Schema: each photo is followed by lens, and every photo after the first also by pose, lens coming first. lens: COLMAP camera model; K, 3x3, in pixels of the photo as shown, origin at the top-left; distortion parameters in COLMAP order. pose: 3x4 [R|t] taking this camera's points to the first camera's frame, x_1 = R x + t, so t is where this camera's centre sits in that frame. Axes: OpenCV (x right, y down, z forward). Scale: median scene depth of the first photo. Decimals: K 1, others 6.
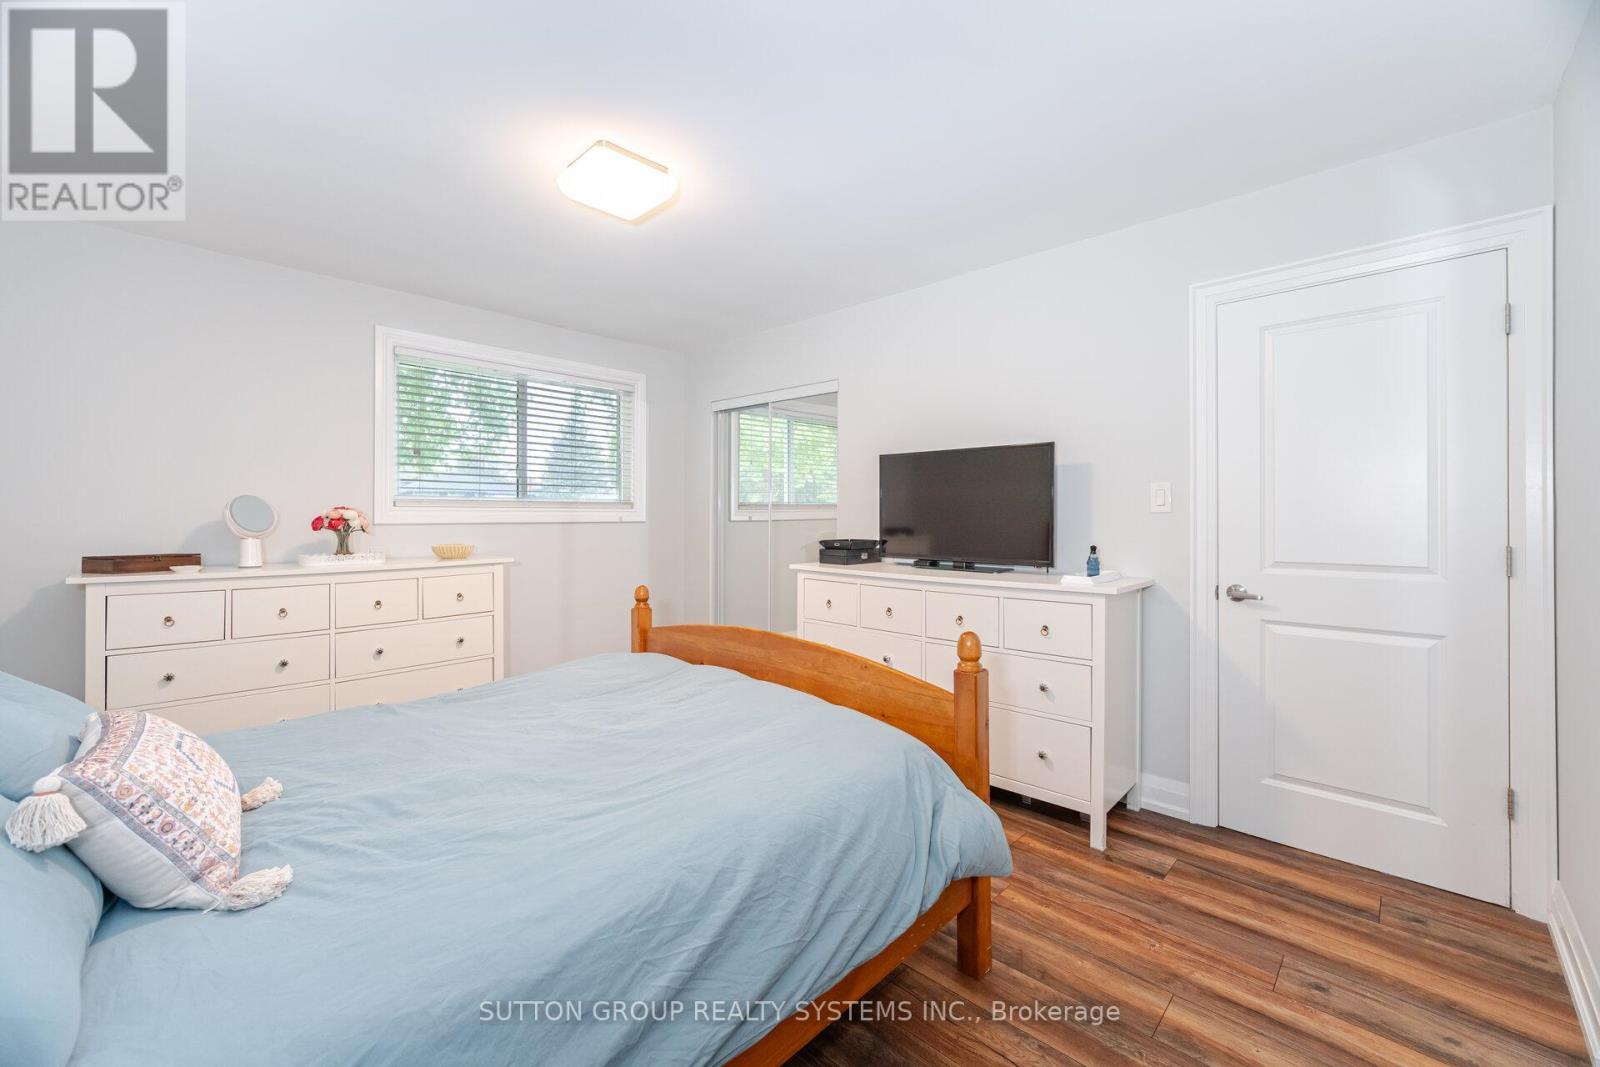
lens RADIAL K [[645.7, 0, 793.2], [0, 645.7, 520.3], [0, 0, 1]] dist [0.002432, -0.000012]
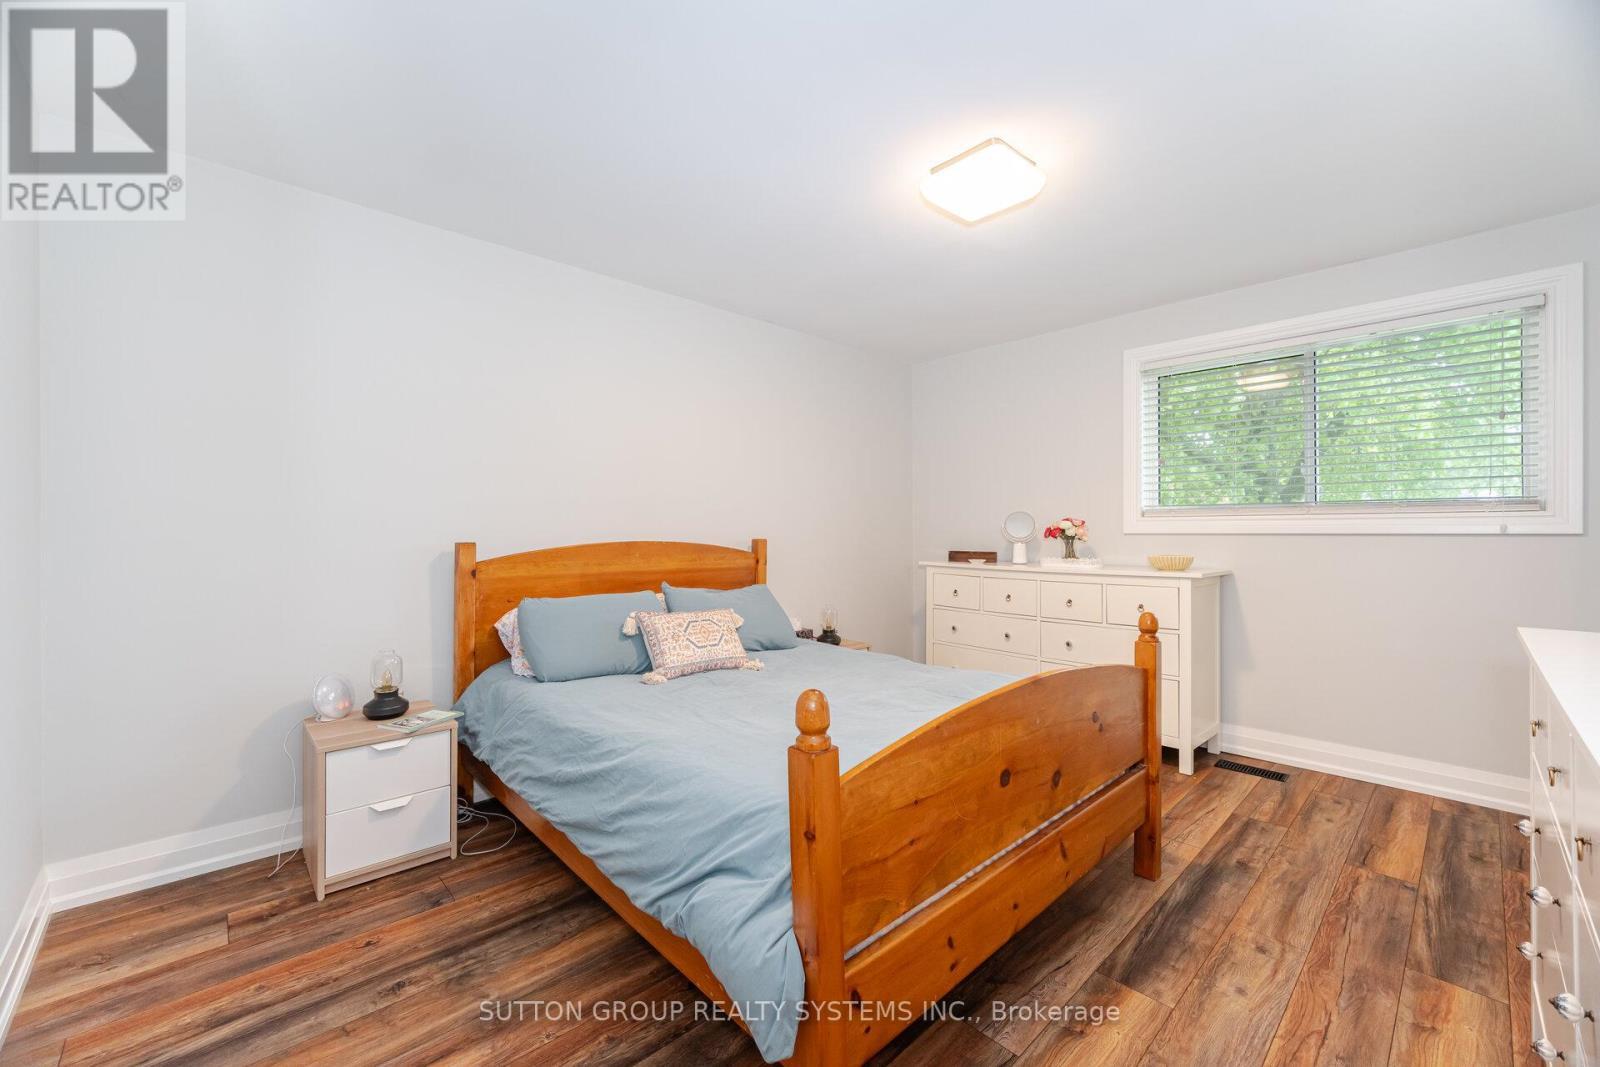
lens RADIAL K [[645.7, 0, 794.2], [0, 645.7, 531.4], [0, 0, 1]] dist [0.002432, -0.000012]
pose [[-0.065587, 0.000990, -0.997846, 0.538583], [-0.005175, 0.999986, 0.001332, 0.003629], [0.997833, 0.005251, -0.065581, 0.585261]]
